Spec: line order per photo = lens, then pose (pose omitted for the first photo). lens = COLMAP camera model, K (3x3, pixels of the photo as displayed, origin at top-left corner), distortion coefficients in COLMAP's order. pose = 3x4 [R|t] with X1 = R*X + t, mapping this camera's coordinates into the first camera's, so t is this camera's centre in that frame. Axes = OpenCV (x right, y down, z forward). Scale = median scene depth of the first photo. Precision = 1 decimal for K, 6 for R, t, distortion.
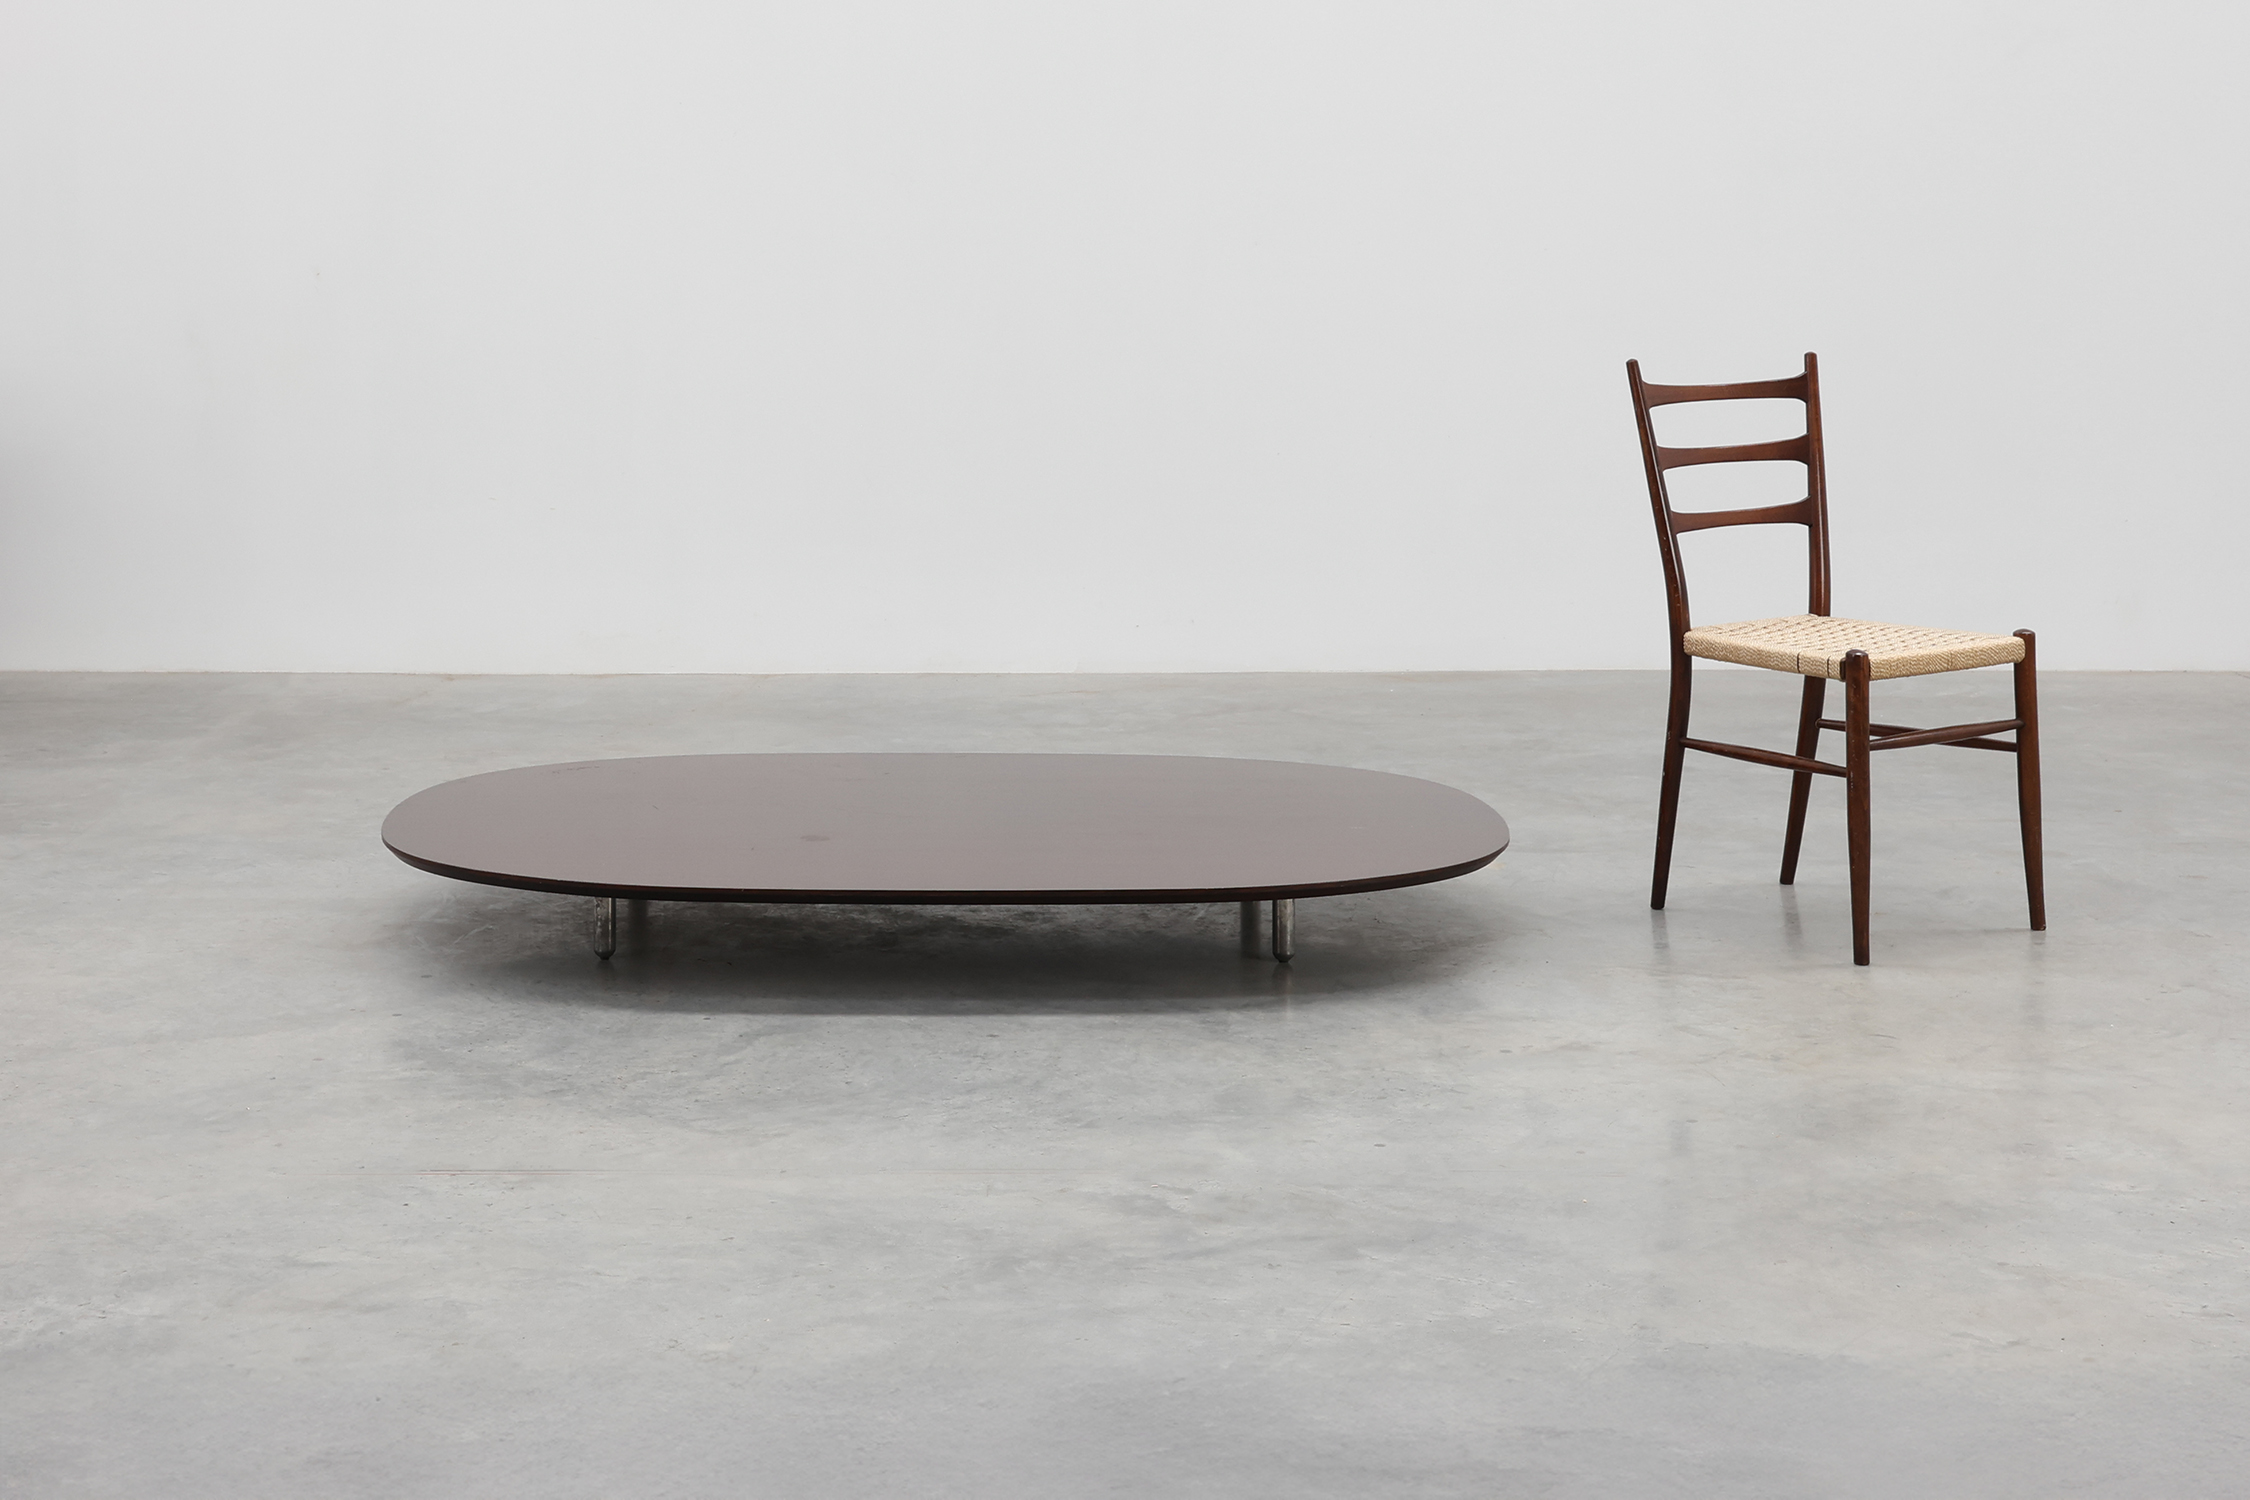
lens RADIAL K [[4604.9, 0, 1121.6], [0, 4604.9, 748.9], [0, 0, 1]] dist [-0.011380, 0.000000]
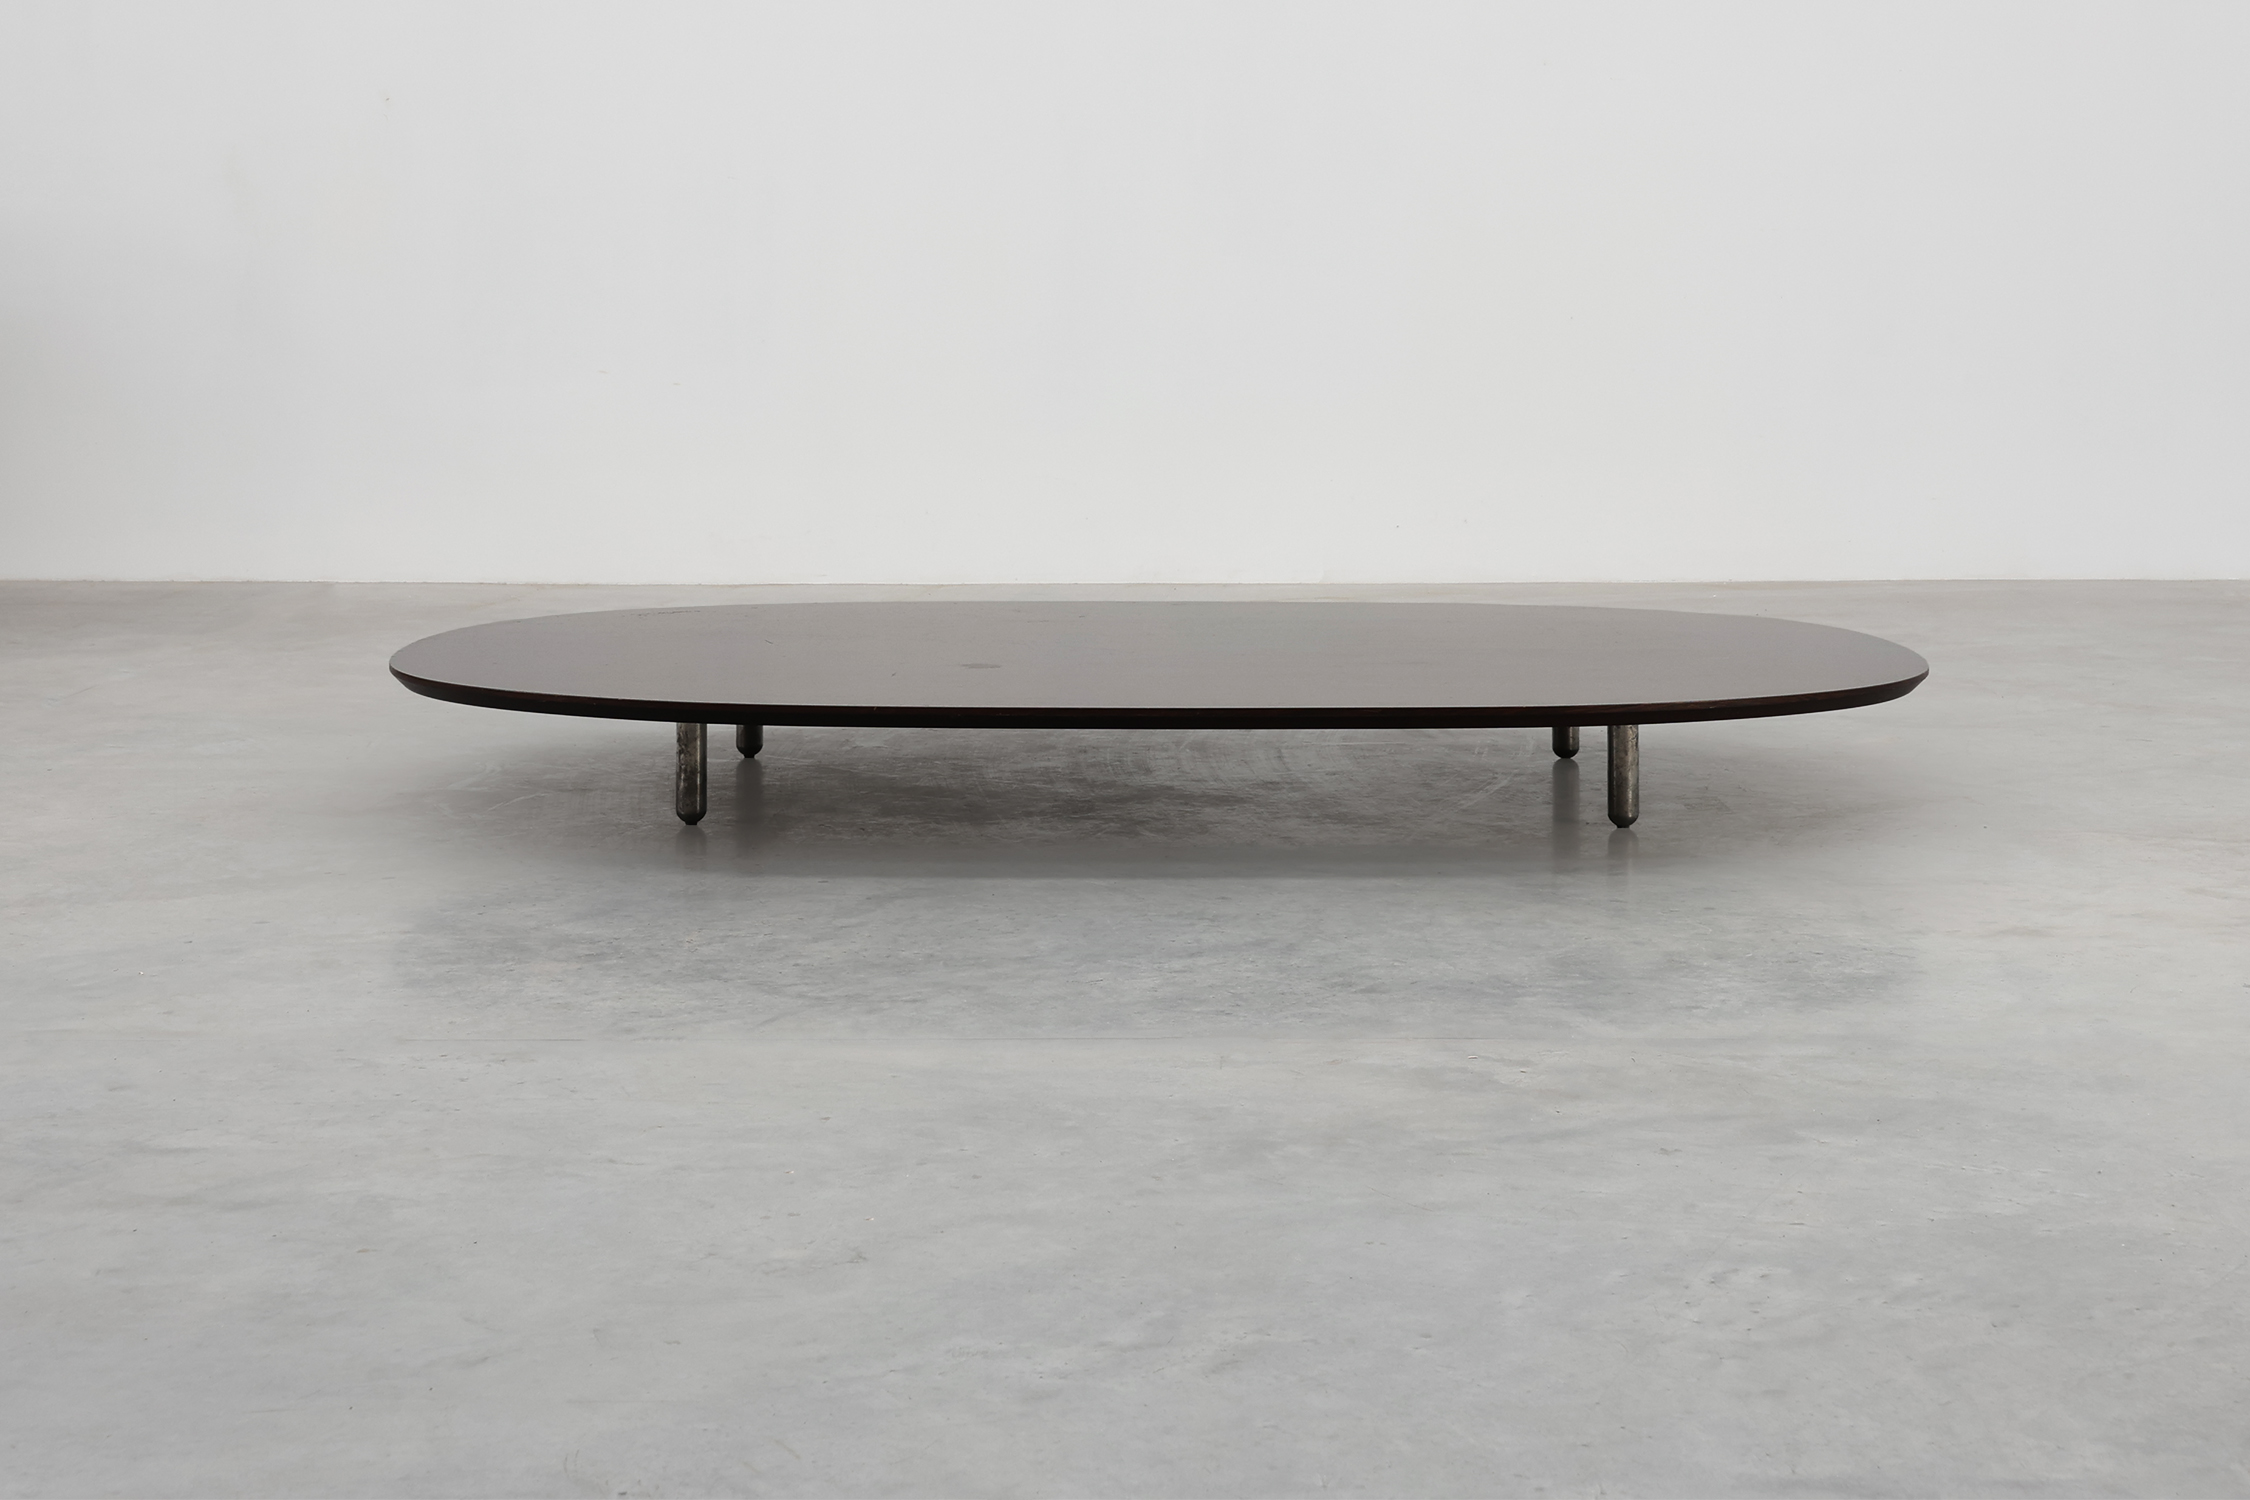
lens RADIAL K [[4604.9, 0, 1128.5], [0, 4604.9, 752.7], [0, 0, 1]] dist [-0.011380, 0.000000]
pose [[0.998792, -0.013037, -0.047378, -0.010391], [0.011306, 0.999265, -0.036639, 0.075253], [0.047820, 0.036059, 0.998205, 0.336243]]
